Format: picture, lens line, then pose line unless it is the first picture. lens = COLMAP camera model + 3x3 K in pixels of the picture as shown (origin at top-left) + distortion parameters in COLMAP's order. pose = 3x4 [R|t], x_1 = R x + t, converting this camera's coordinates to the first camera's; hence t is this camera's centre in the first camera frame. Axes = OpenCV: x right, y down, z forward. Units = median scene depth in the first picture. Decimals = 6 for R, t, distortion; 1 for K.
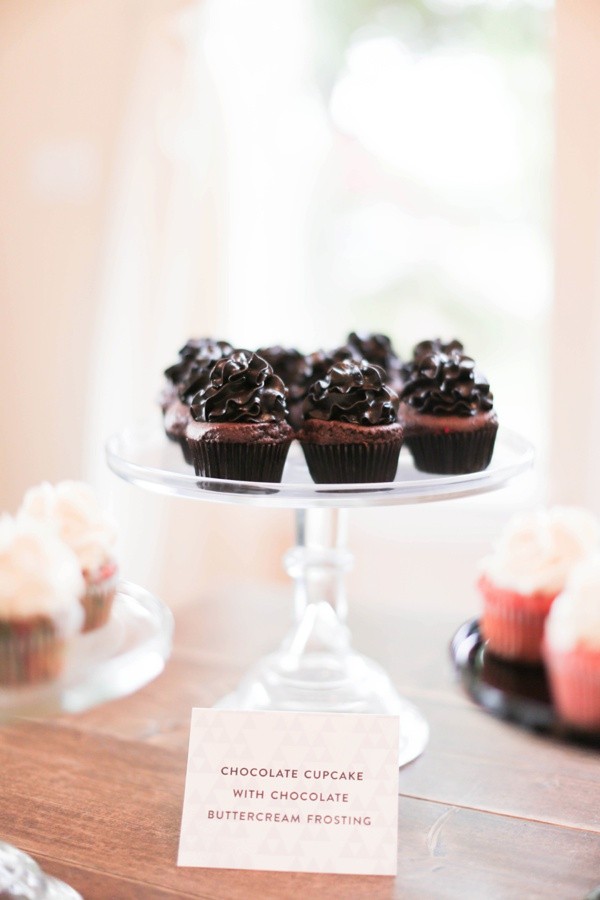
lens RADIAL K [[1314.0, 0, 300.0], [0, 1314.0, 450.0], [0, 0, 1]] dist [-0.325581, 0.919736]
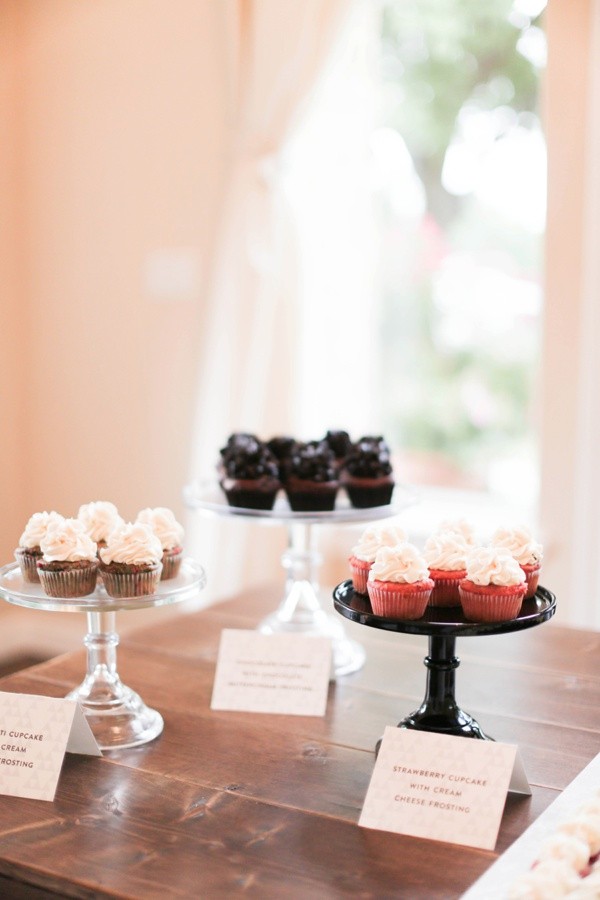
lens RADIAL K [[1314.0, 0, 300.0], [0, 1314.0, 450.0], [0, 0, 1]] dist [-0.325581, 0.919736]
pose [[0.995903, 0.013235, -0.089452, 0.196901], [-0.016889, 0.999048, -0.040216, 0.011119], [0.088835, 0.041562, 0.995179, -0.906211]]
